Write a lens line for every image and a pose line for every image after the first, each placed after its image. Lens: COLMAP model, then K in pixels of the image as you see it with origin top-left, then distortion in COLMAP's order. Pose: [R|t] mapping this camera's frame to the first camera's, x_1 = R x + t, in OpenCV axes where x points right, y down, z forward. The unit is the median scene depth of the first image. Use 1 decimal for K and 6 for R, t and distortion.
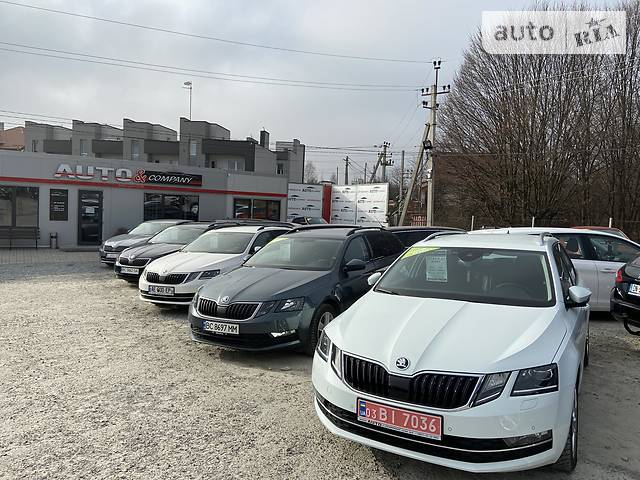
lens RADIAL K [[488.0, 0, 320.0], [0, 488.0, 240.0], [0, 0, 1]] dist [0.051427, -0.003674]
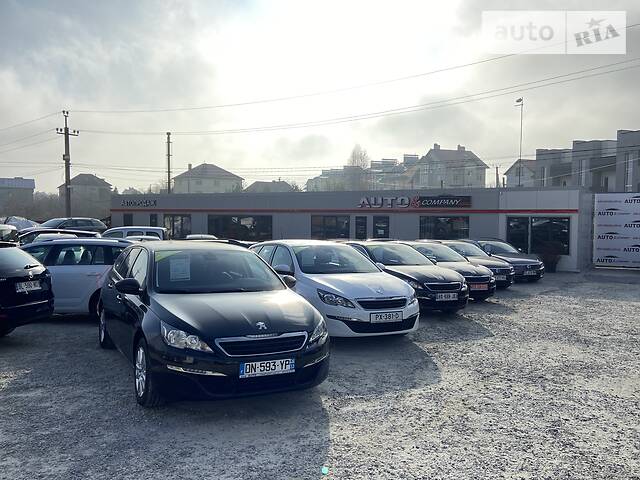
lens RADIAL K [[524.7, 0, 320.0], [0, 524.7, 240.0], [0, 0, 1]] dist [0.076652, -0.001261]
pose [[0.481065, -0.000973, -0.876685, 0.589733], [-0.043413, 0.998746, -0.024931, 0.000266], [0.875610, 0.050053, 0.480419, 0.208021]]
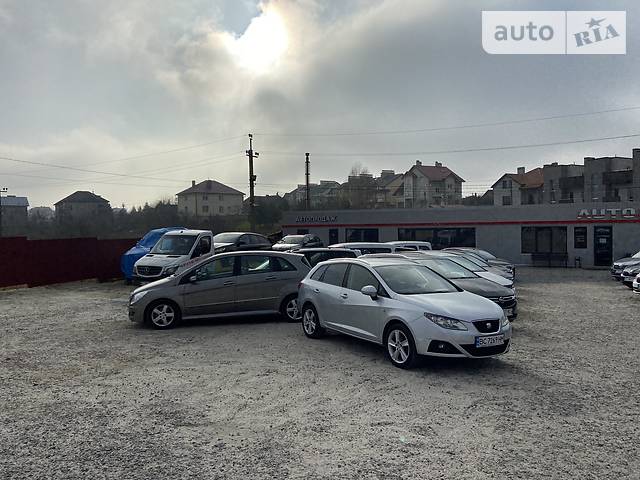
lens RADIAL K [[475.9, 0, 324.4], [0, 475.9, 231.9], [0, 0, 1]] dist [0.146794, -0.193300]
pose [[0.581121, -0.042164, -0.812724, 0.181282], [-0.013060, 0.998045, -0.061117, 0.008957], [0.813712, 0.046130, 0.579435, -0.399518]]
